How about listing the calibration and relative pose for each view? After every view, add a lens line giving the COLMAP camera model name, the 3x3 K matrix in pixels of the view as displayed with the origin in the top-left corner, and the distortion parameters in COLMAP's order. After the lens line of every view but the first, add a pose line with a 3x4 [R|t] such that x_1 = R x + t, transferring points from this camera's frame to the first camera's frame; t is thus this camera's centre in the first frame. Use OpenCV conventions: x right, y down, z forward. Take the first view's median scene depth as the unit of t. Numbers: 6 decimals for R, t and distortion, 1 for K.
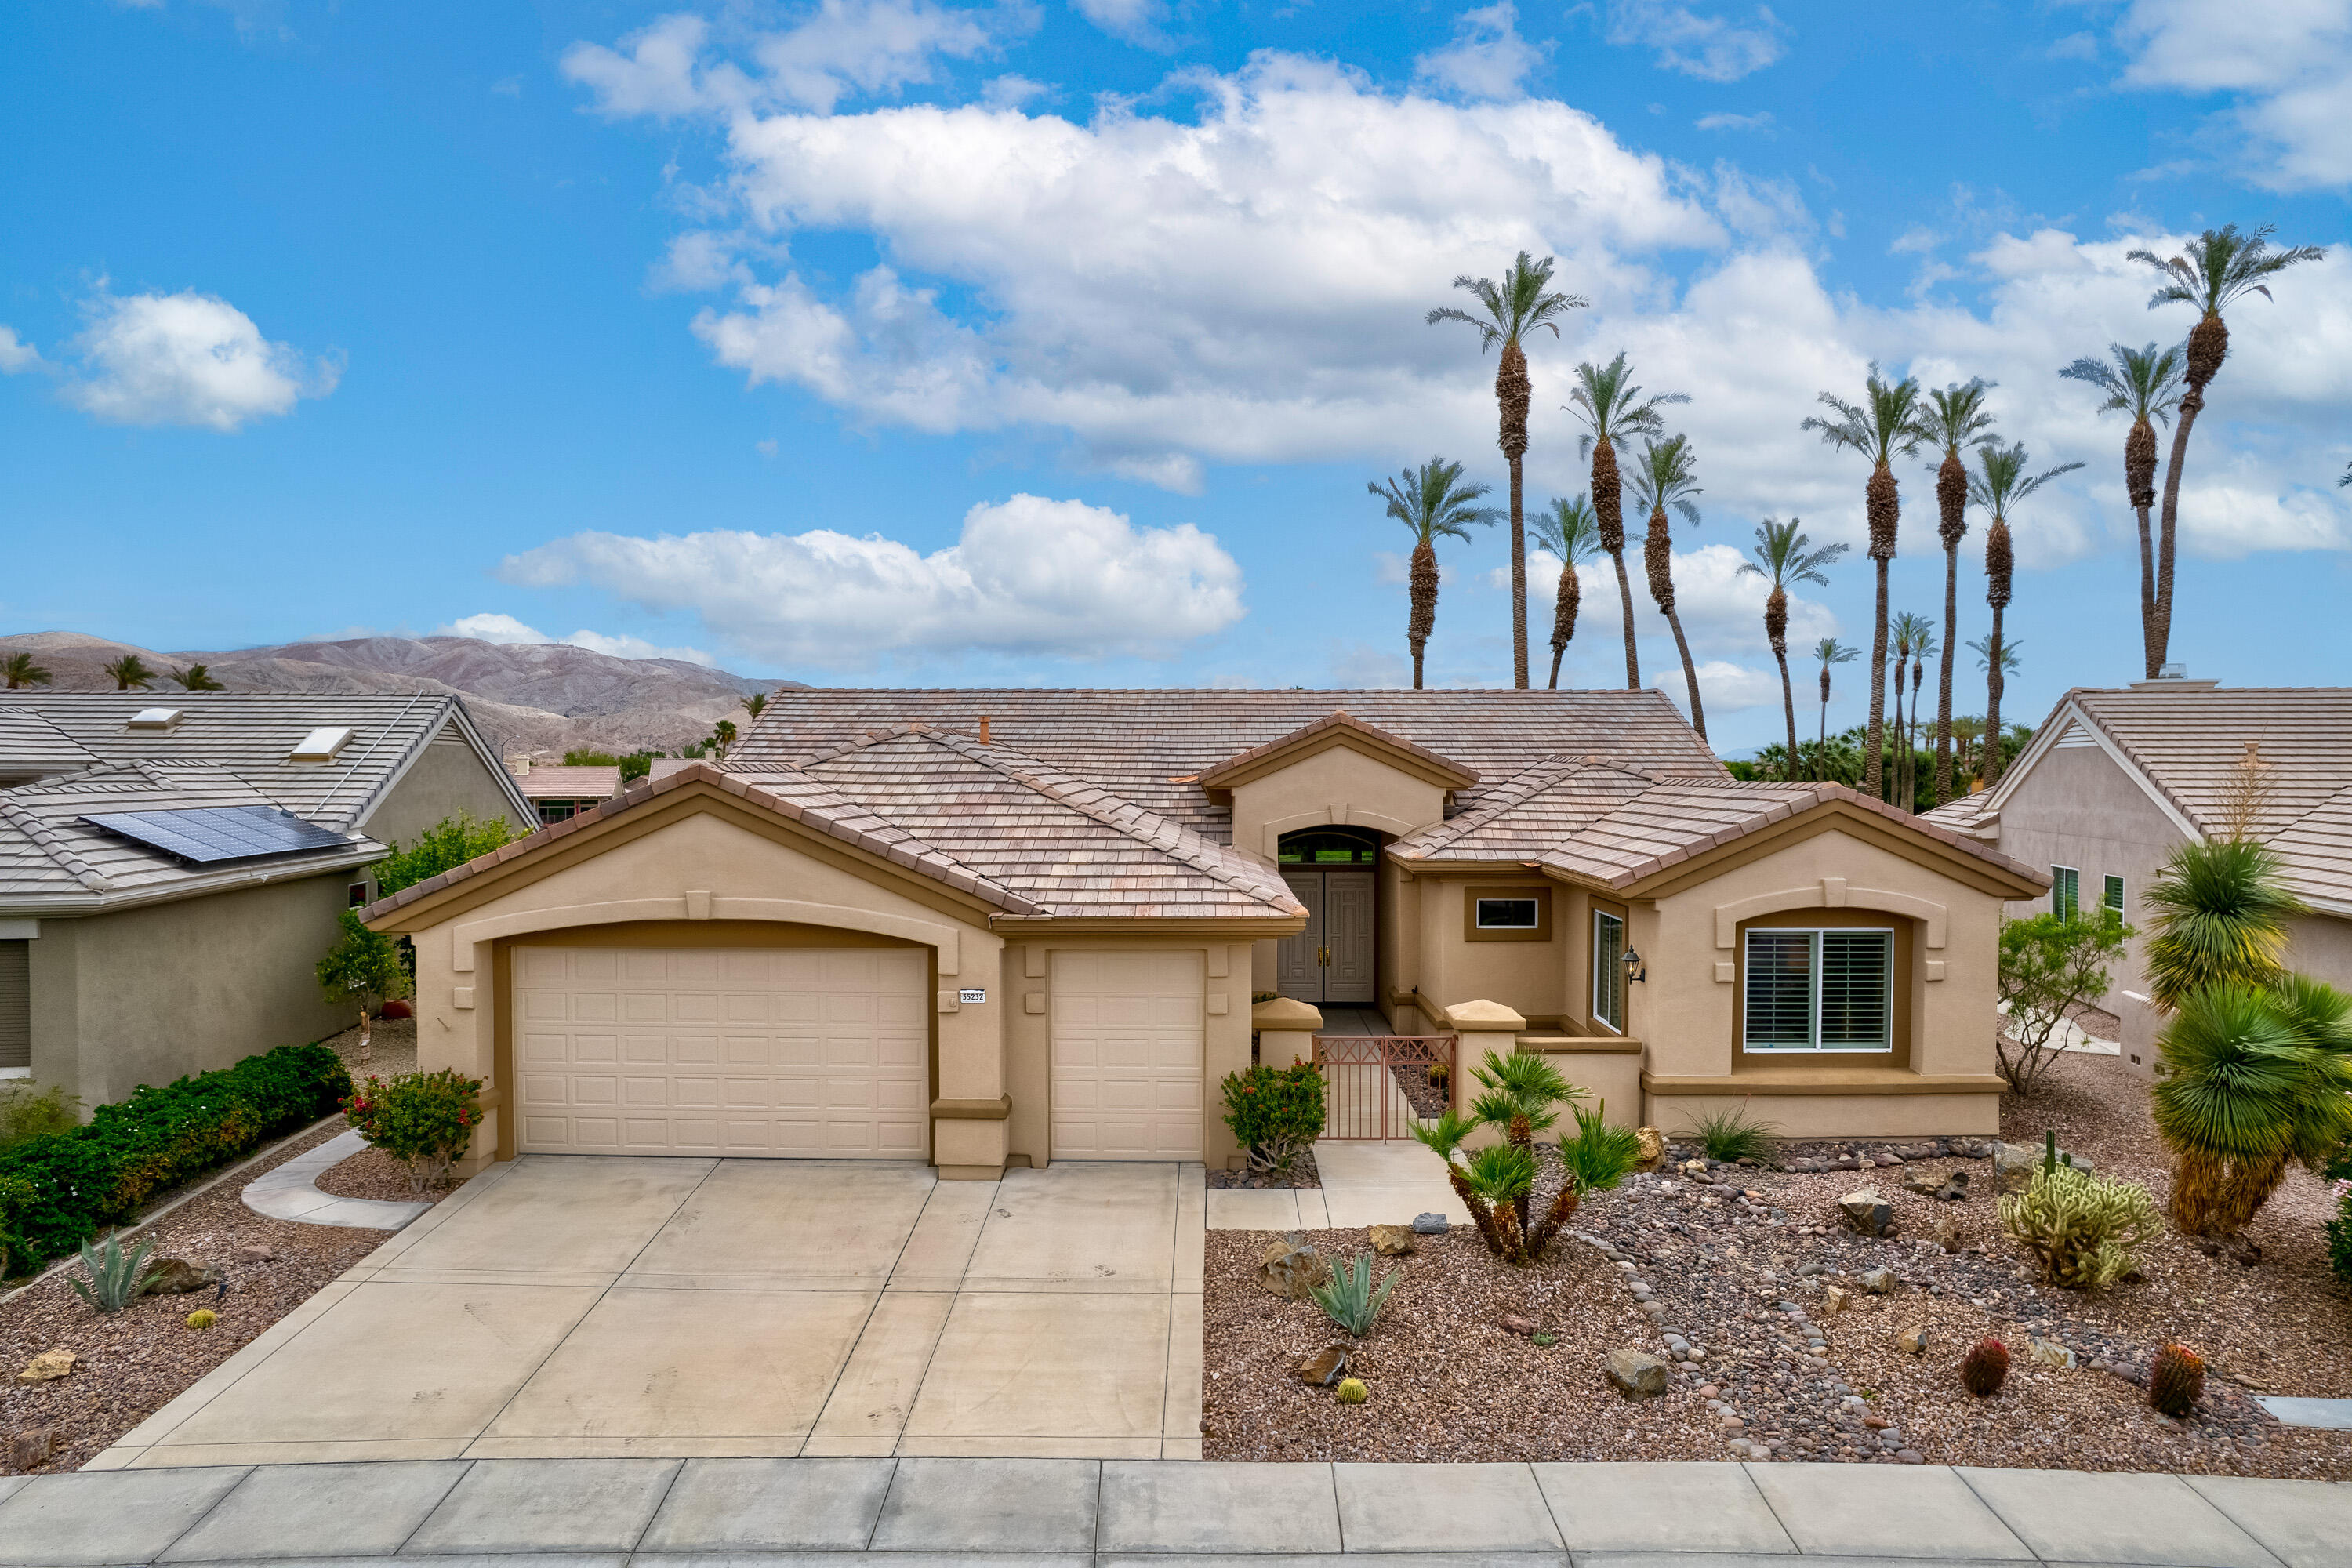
lens RADIAL K [[1508.6, 0, 1182.2], [0, 1508.6, 793.6], [0, 0, 1]] dist [-0.079595, 0.073789]
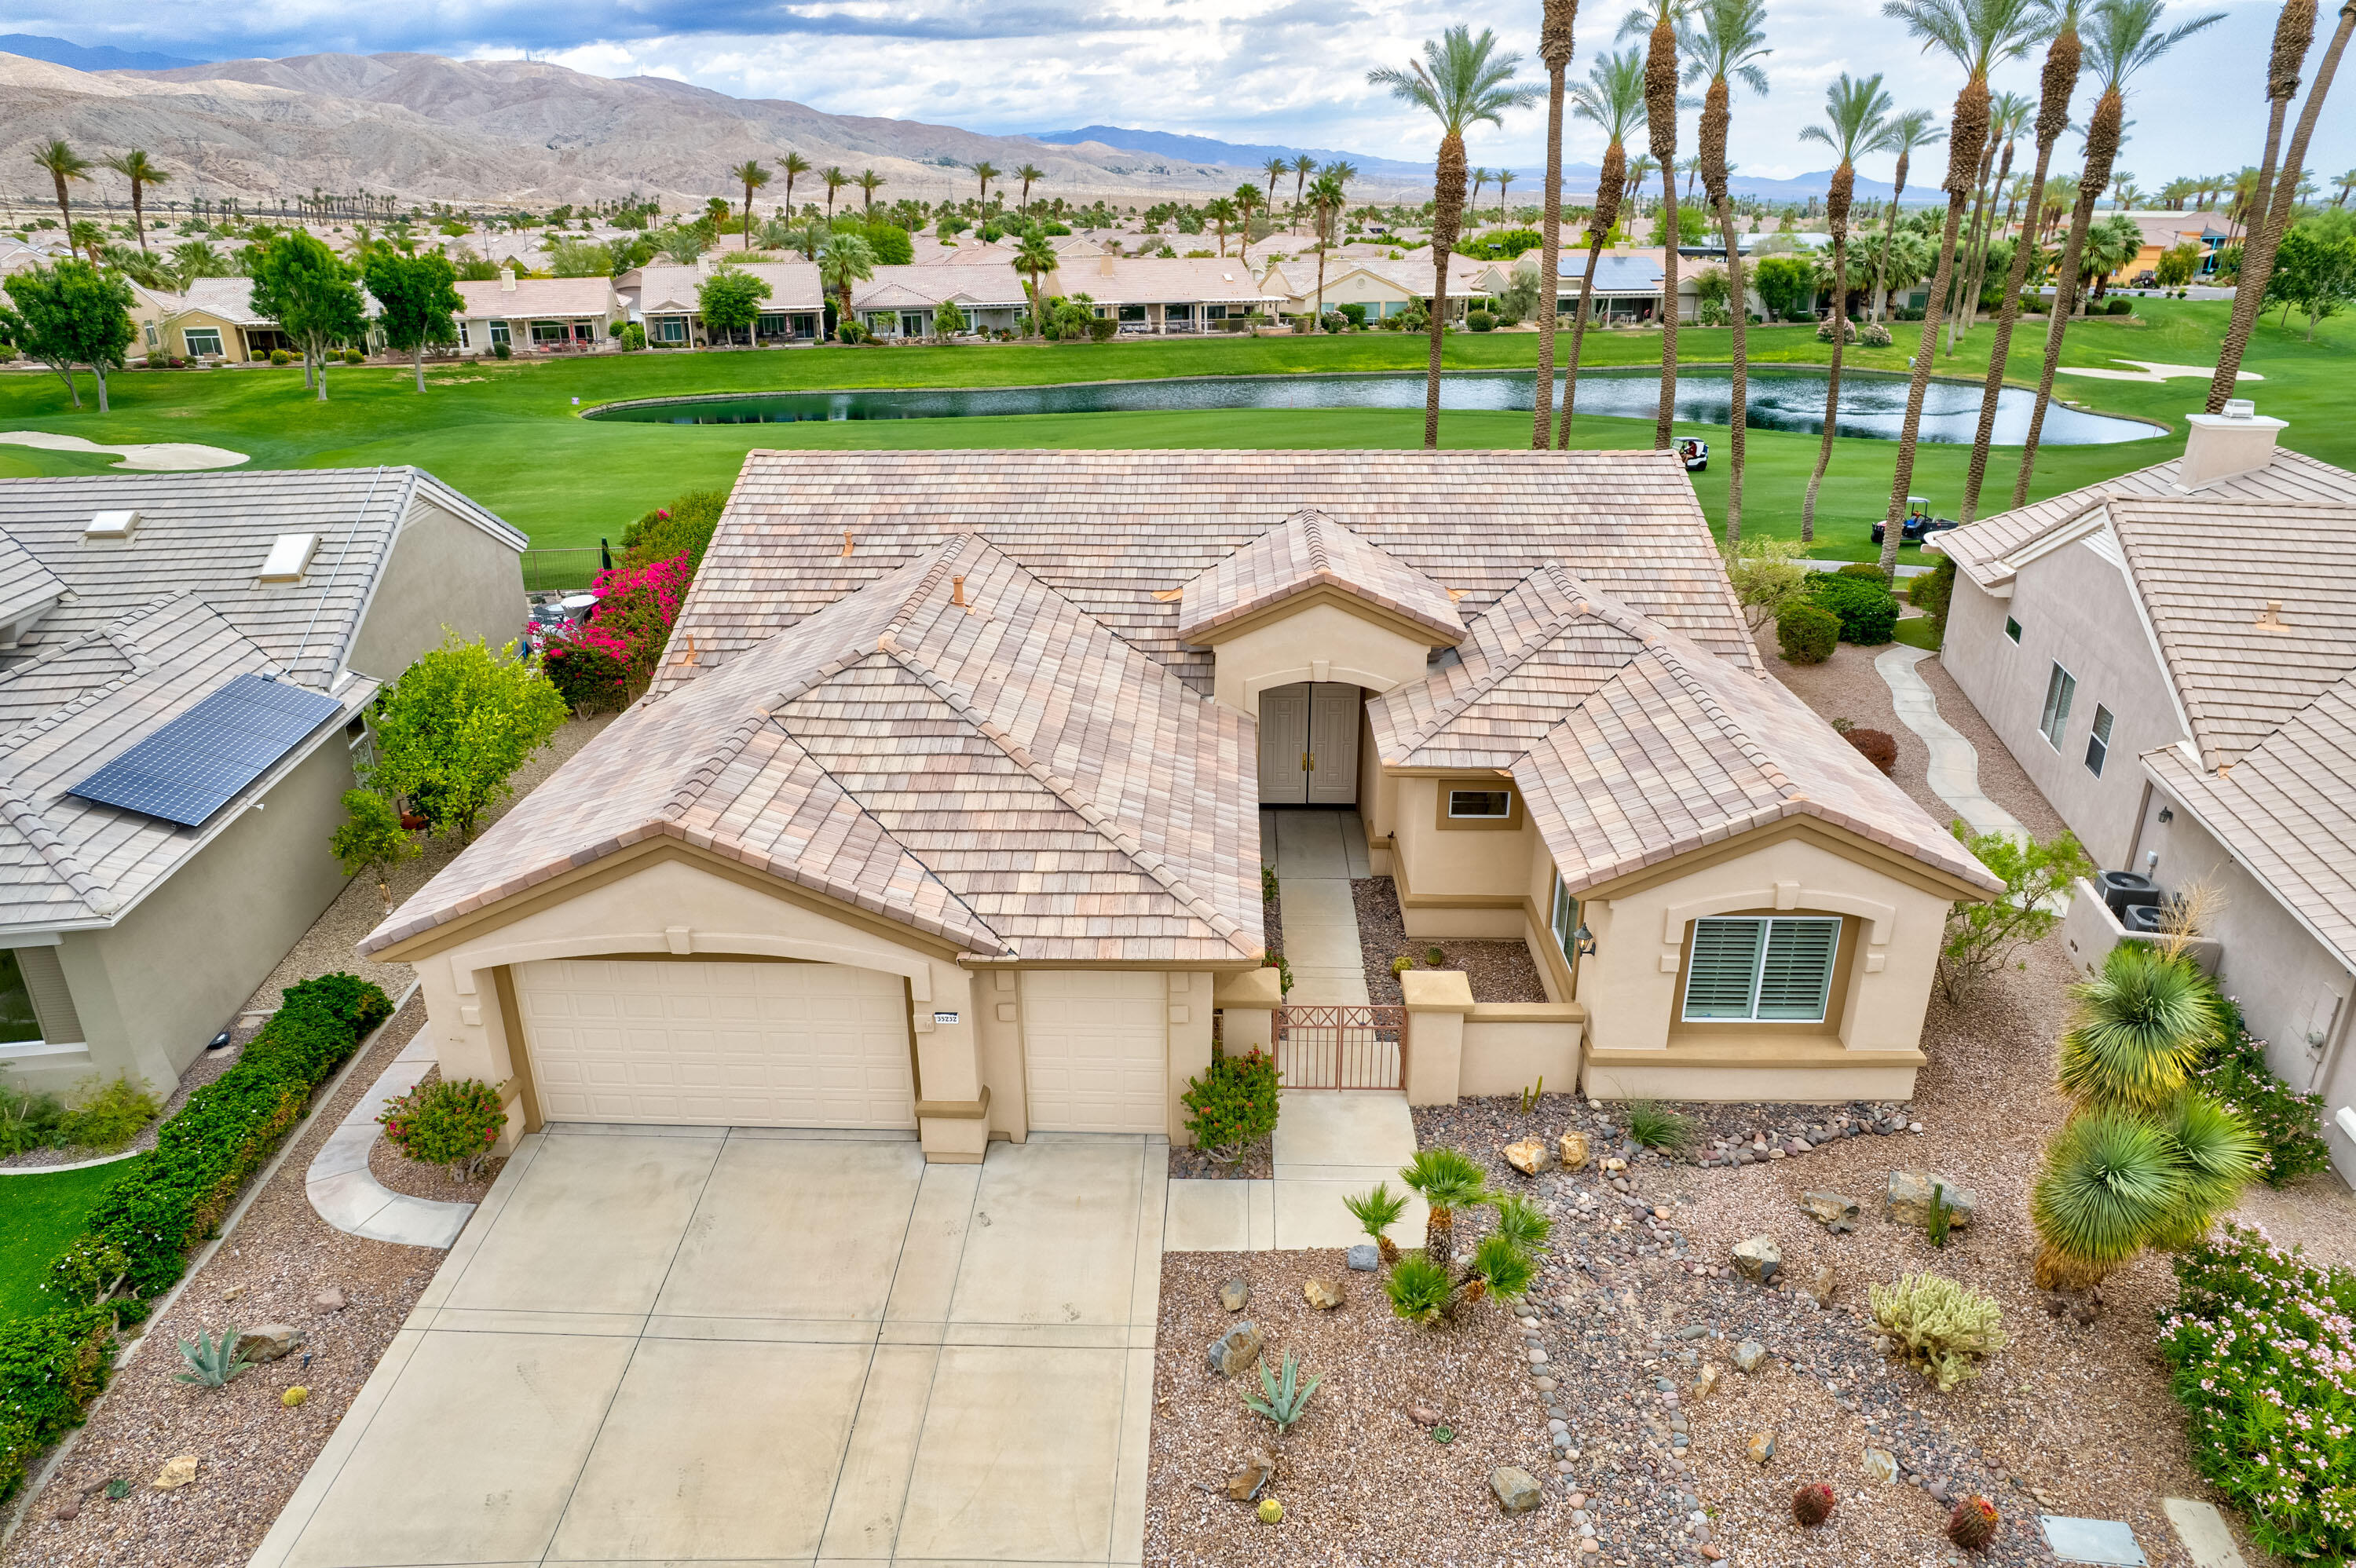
lens RADIAL K [[1506.7, 0, 1184.3], [0, 1506.7, 788.7], [0, 0, 1]] dist [-0.077706, 0.071214]
pose [[0.999852, -0.000020, -0.017184, 0.046187], [0.006117, 0.934908, 0.354836, -0.390064], [0.016059, -0.354889, 0.934770, 0.070479]]
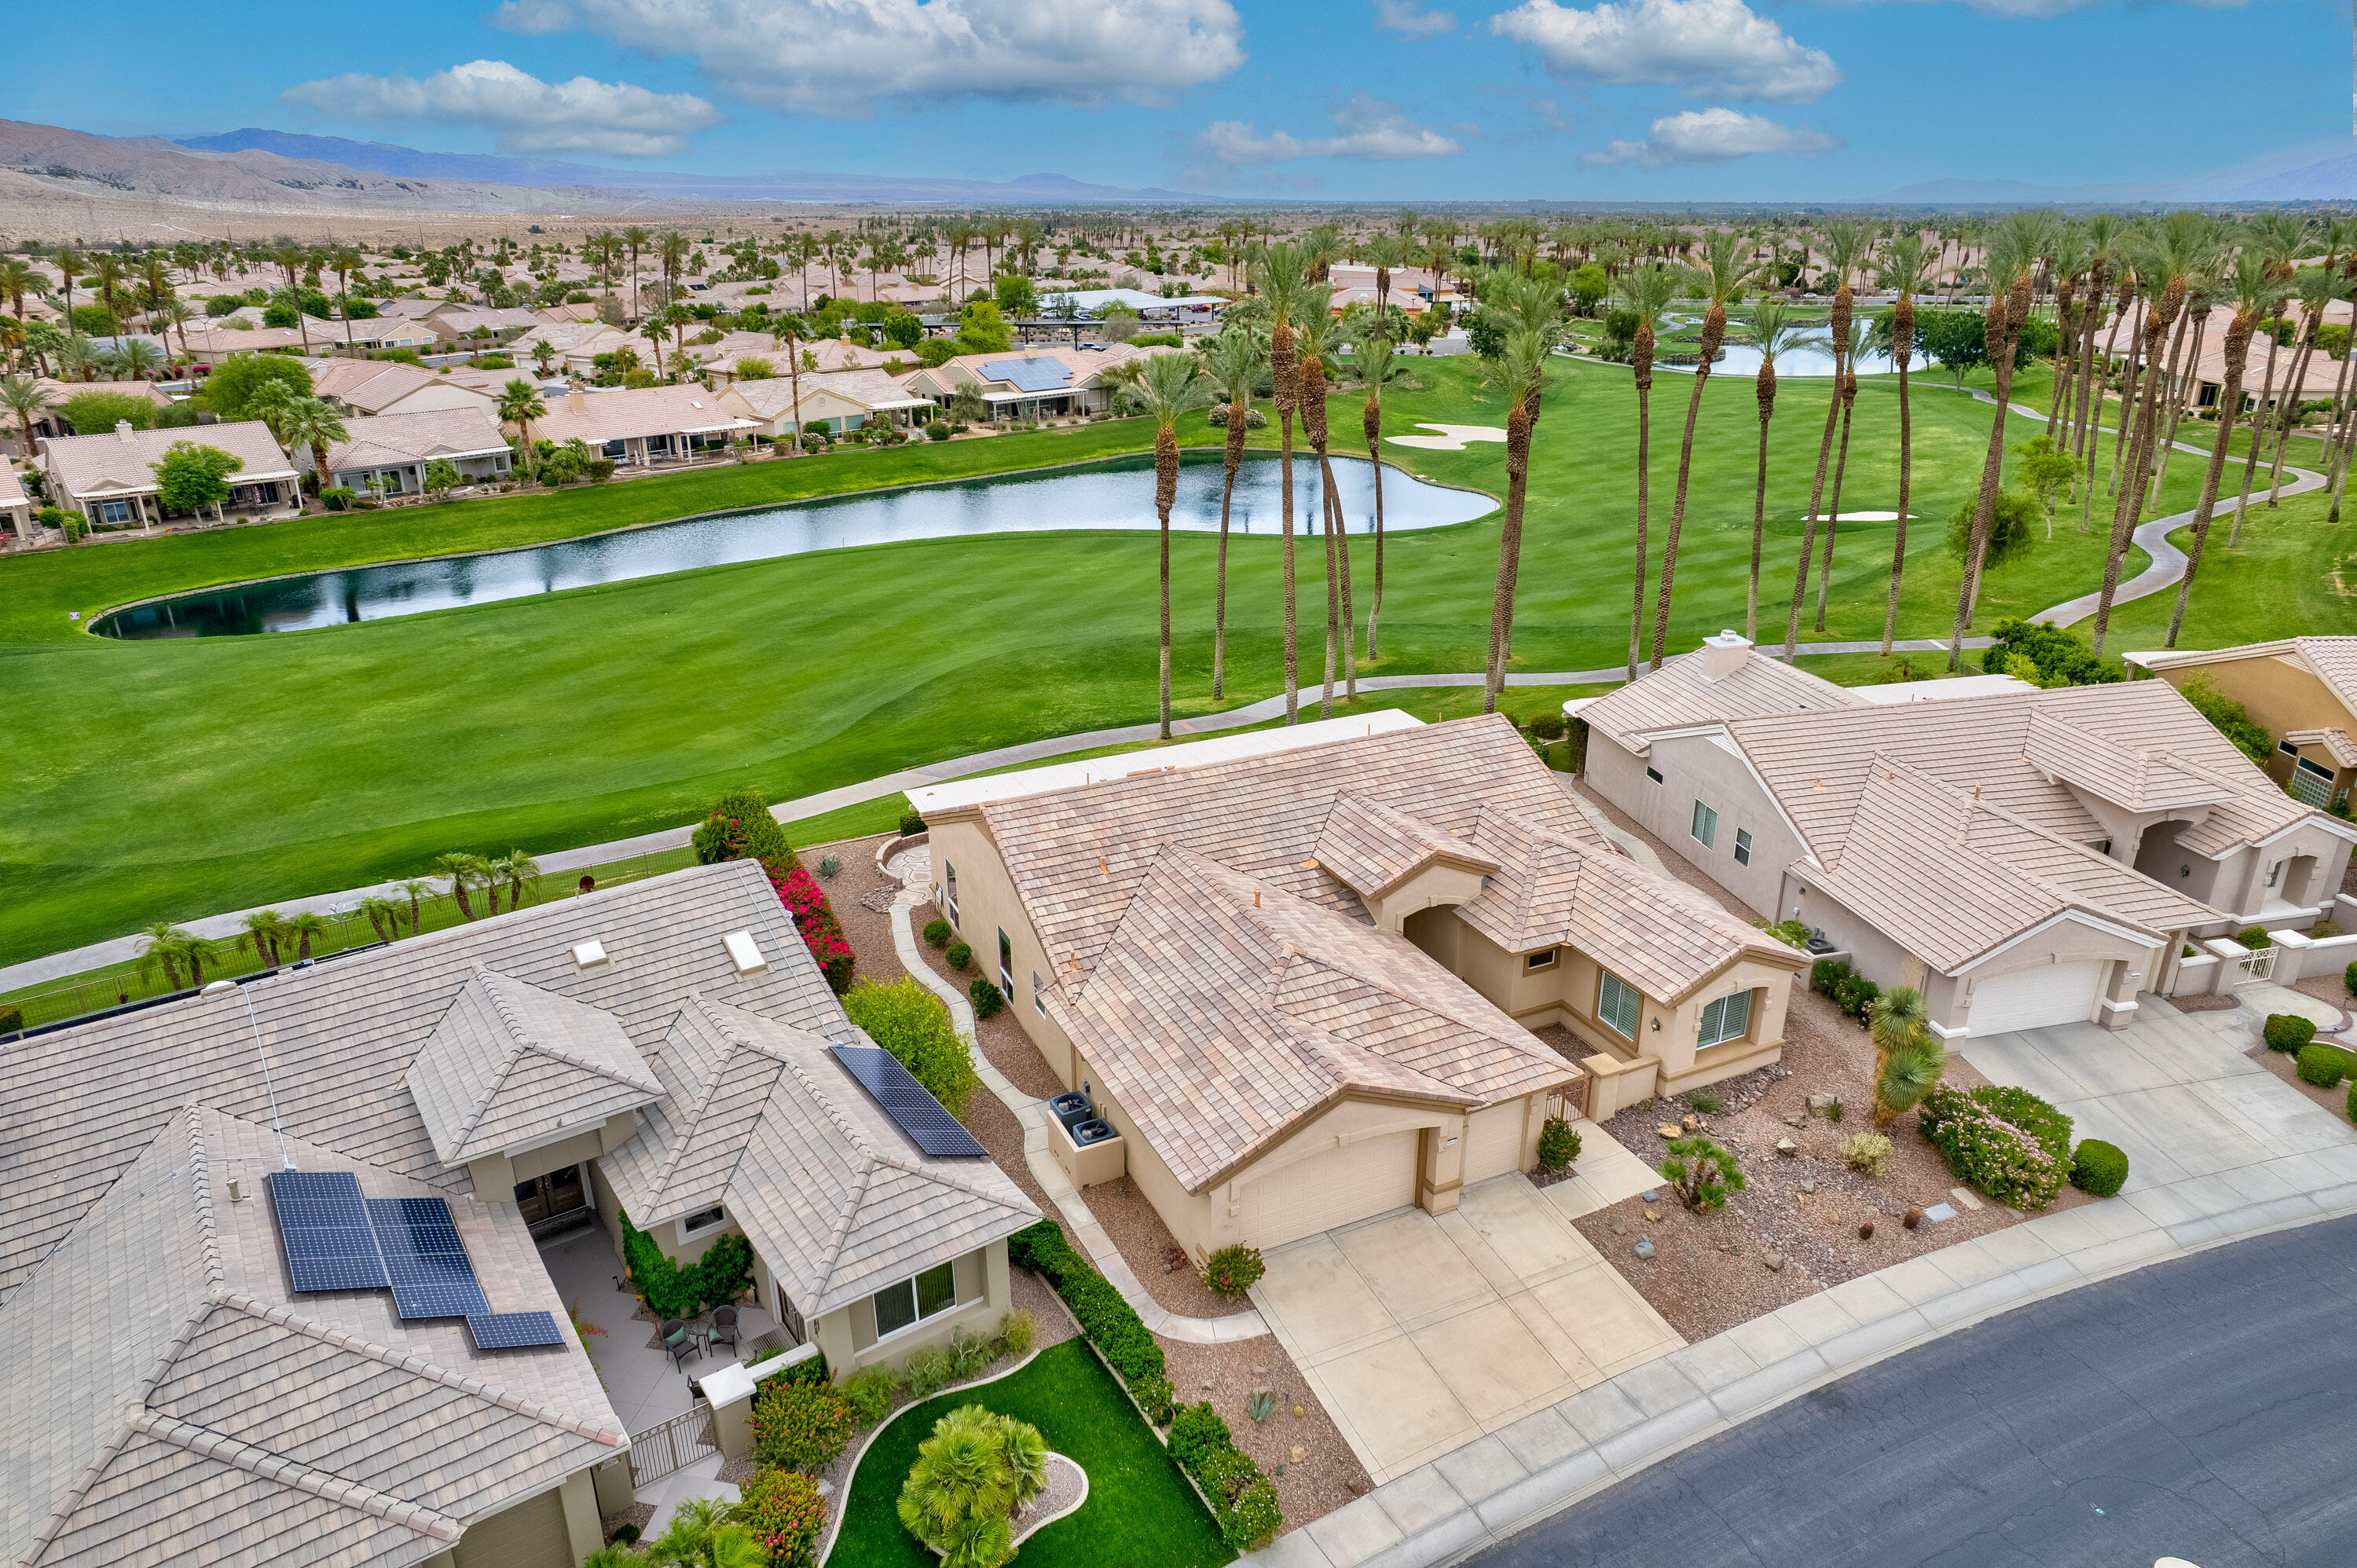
lens RADIAL K [[1506.2, 0, 1186.0], [0, 1506.2, 785.5], [0, 0, 1]] dist [-0.073861, 0.065909]
pose [[0.897915, -0.168216, 0.406757, -1.253104], [0.014566, 0.934945, 0.354494, -1.092133], [-0.439927, -0.312381, 0.841951, -0.462229]]
